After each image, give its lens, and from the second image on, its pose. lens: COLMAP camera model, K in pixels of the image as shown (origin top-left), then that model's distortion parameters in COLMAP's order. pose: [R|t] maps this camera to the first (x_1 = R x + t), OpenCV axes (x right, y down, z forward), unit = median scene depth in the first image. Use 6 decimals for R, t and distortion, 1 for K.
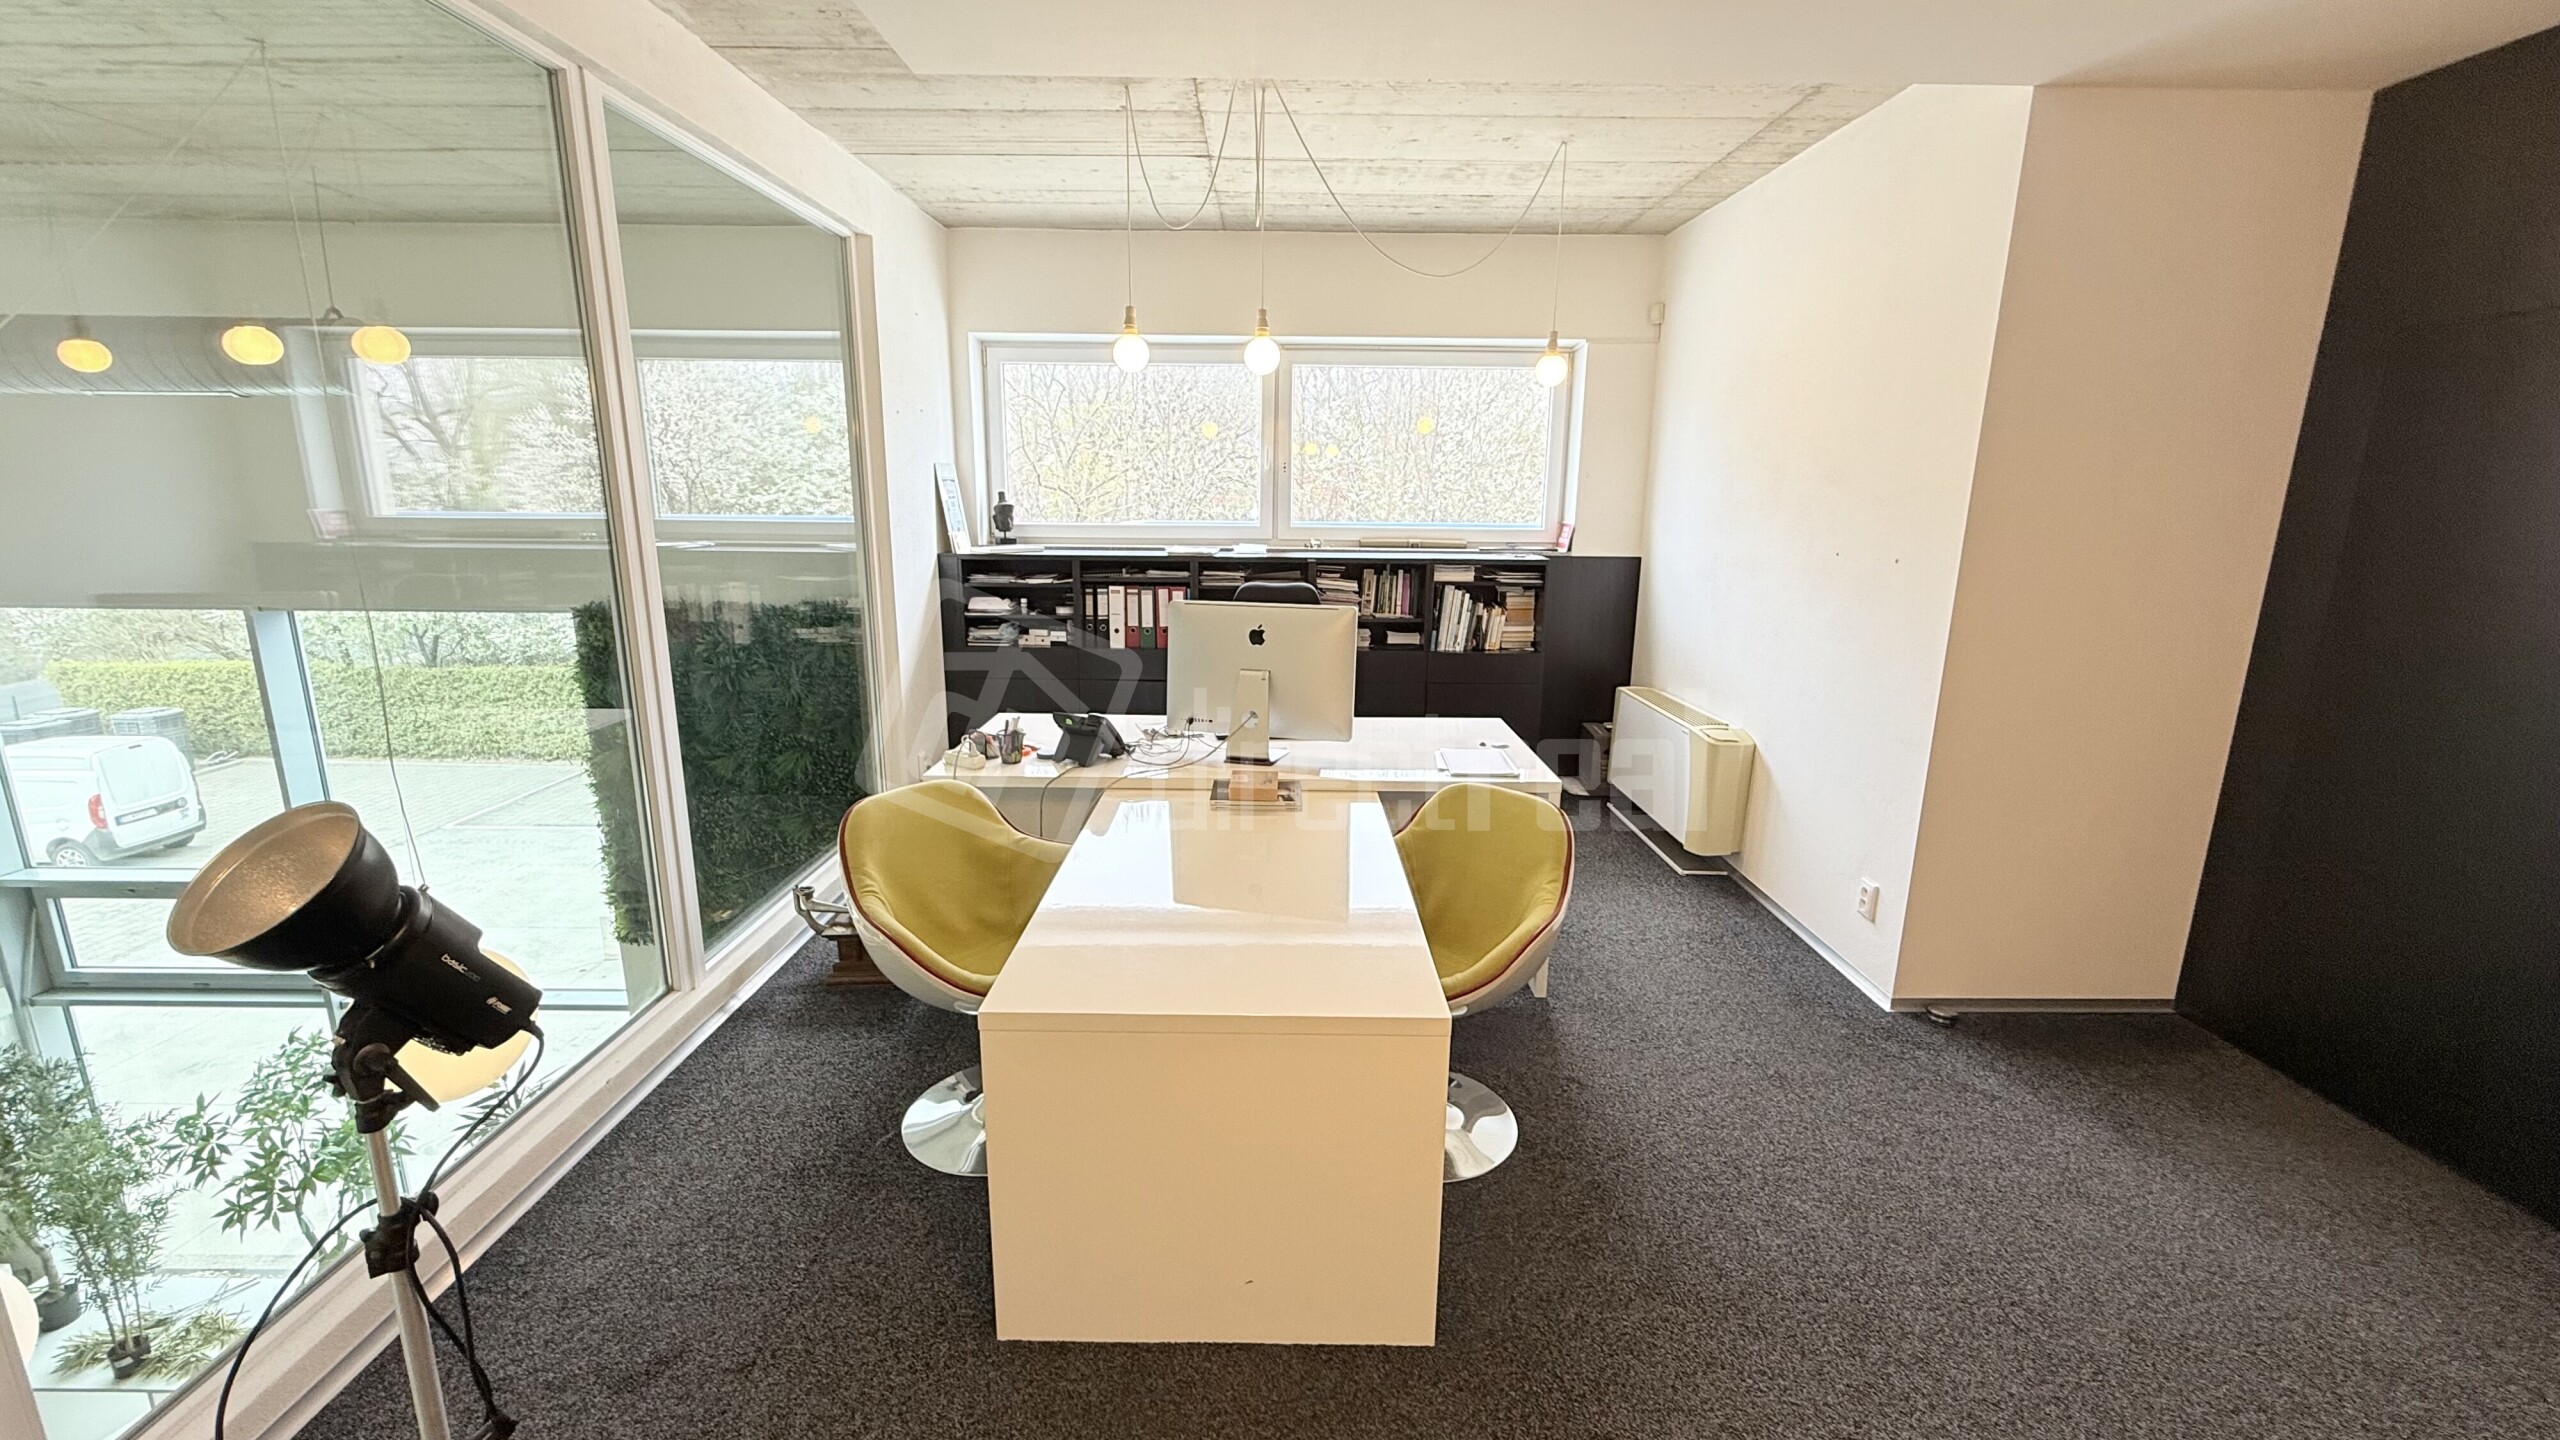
lens RADIAL K [[1019.0, 0, 1269.8], [0, 1019.0, 715.3], [0, 0, 1]] dist [0.001334, -0.000250]
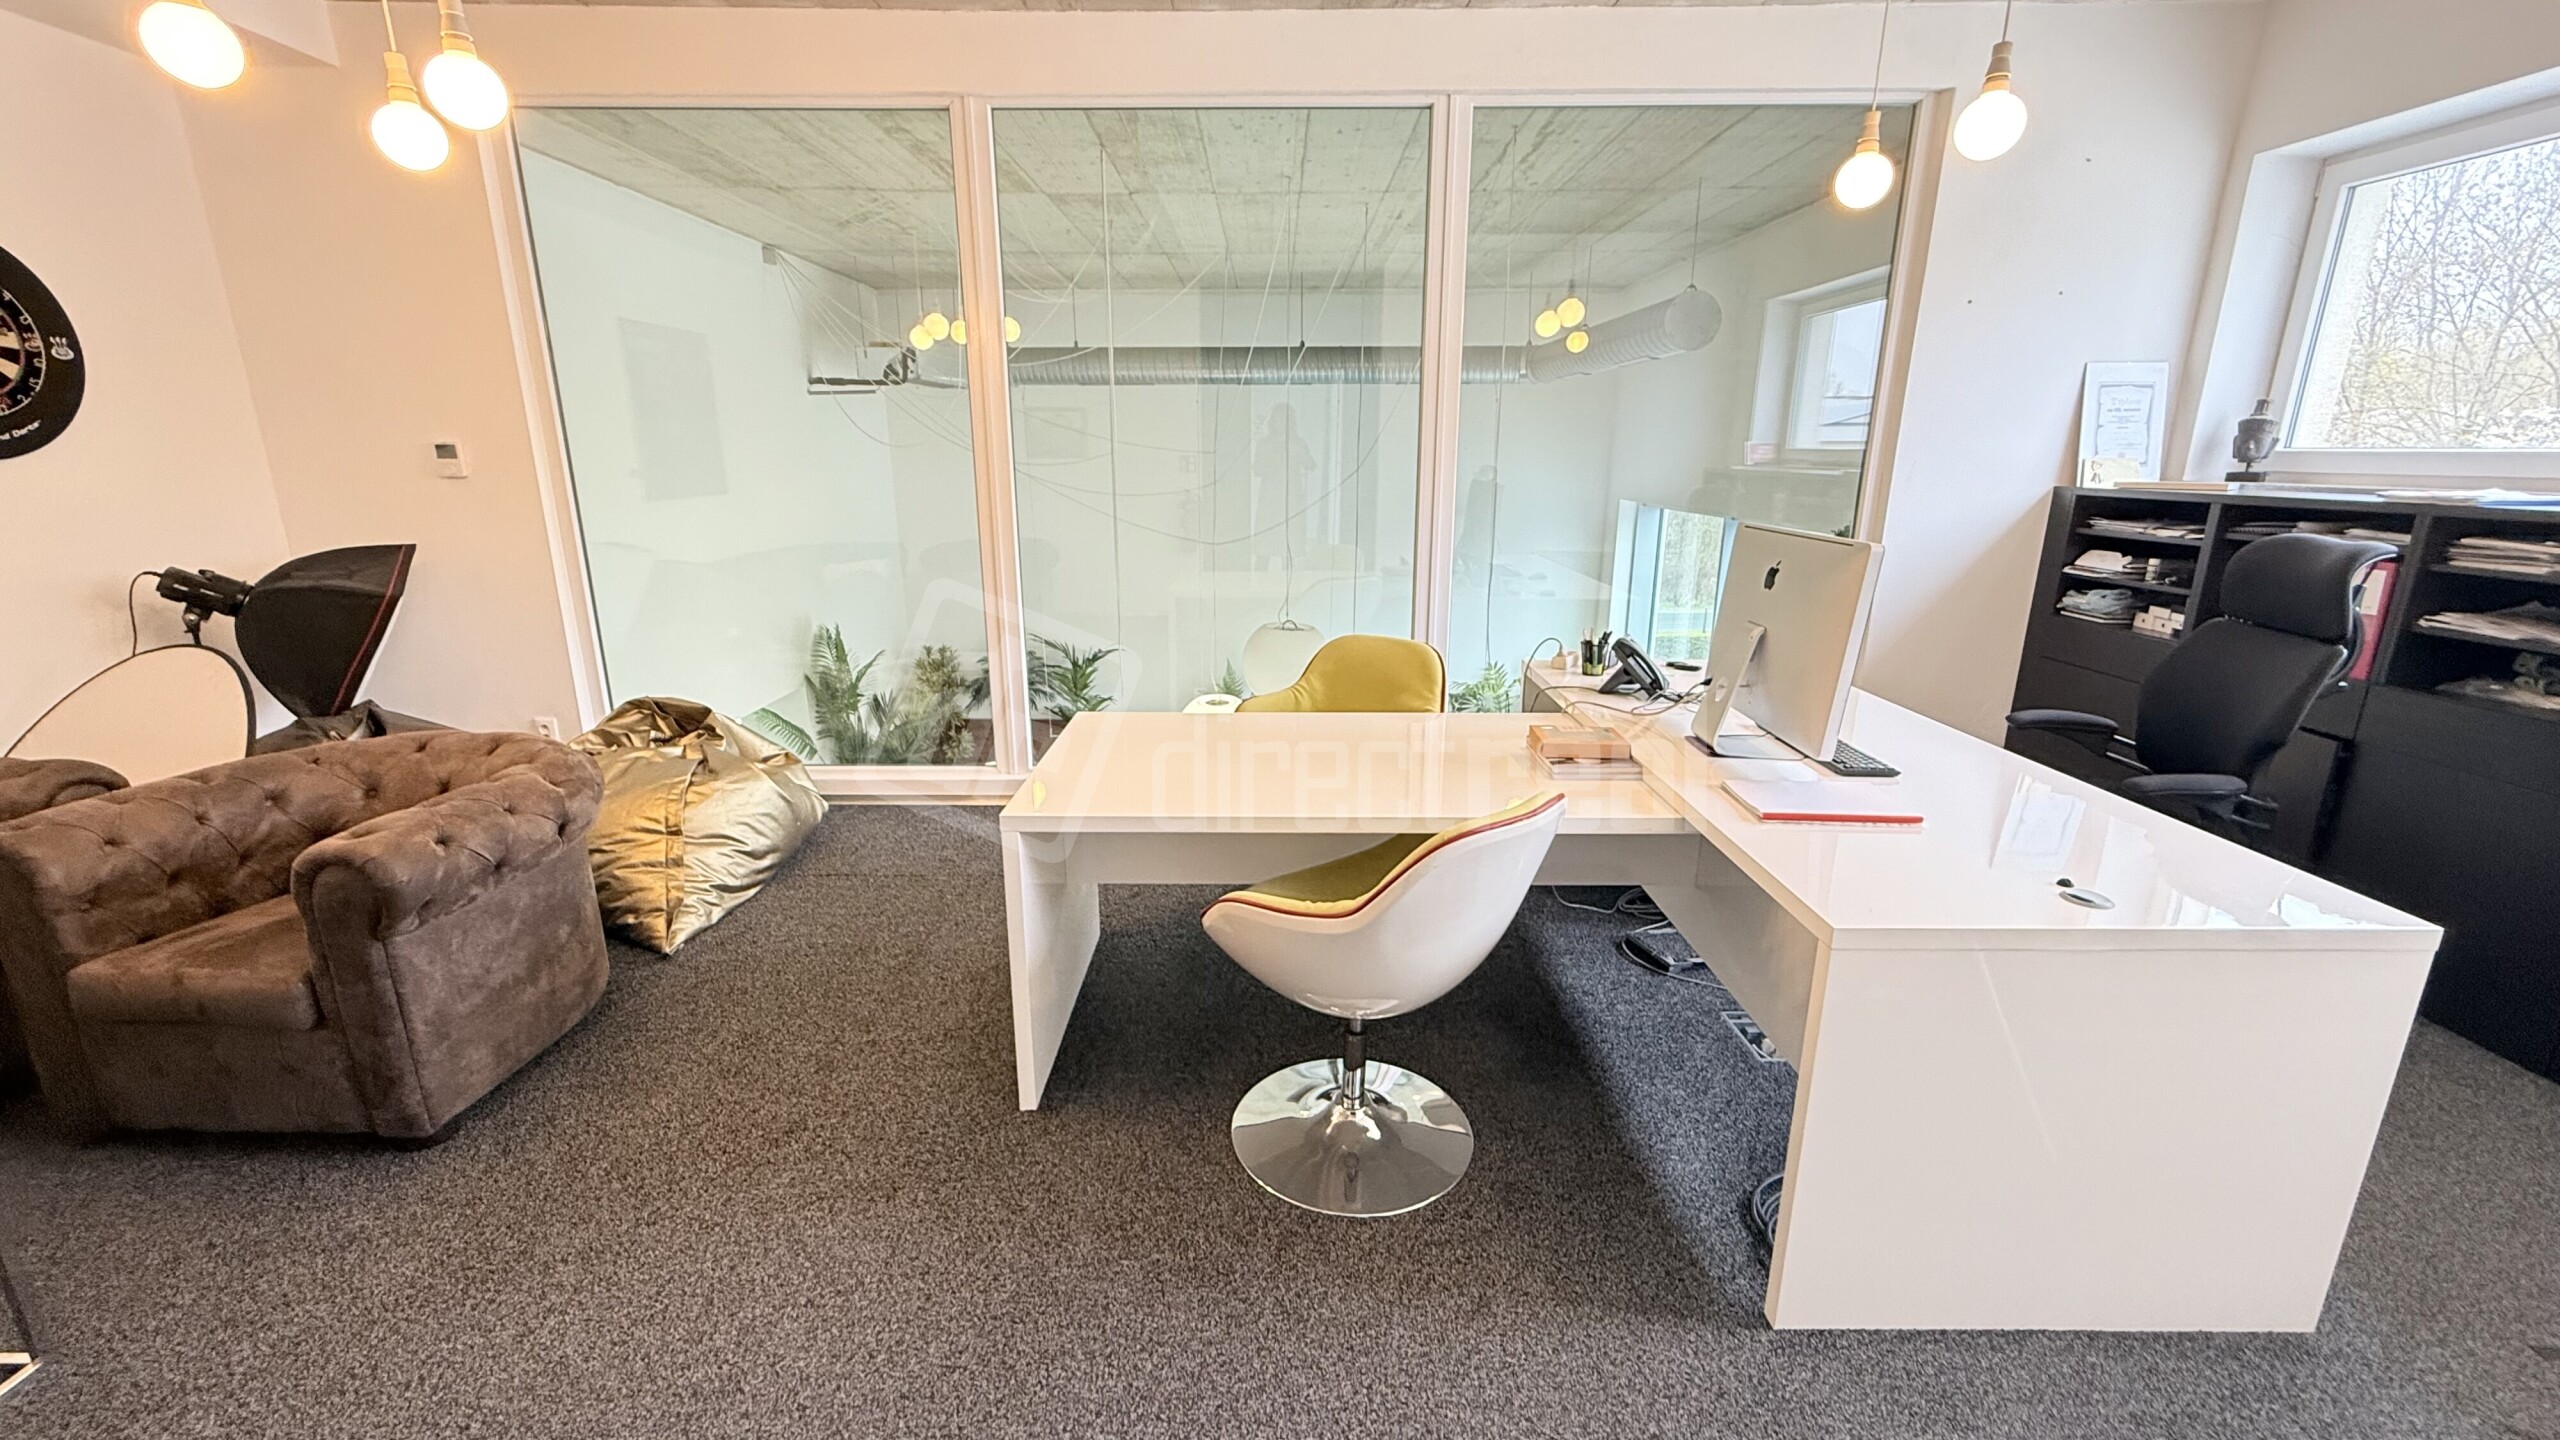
lens RADIAL K [[1019.0, 0, 1269.8], [0, 1019.0, 715.3], [0, 0, 1]] dist [0.001334, -0.000250]
pose [[0.000937, 0.244285, -0.969703, 0.439526], [-0.215573, 0.946953, 0.238346, -0.052314], [0.976487, 0.208819, 0.053549, 0.421419]]
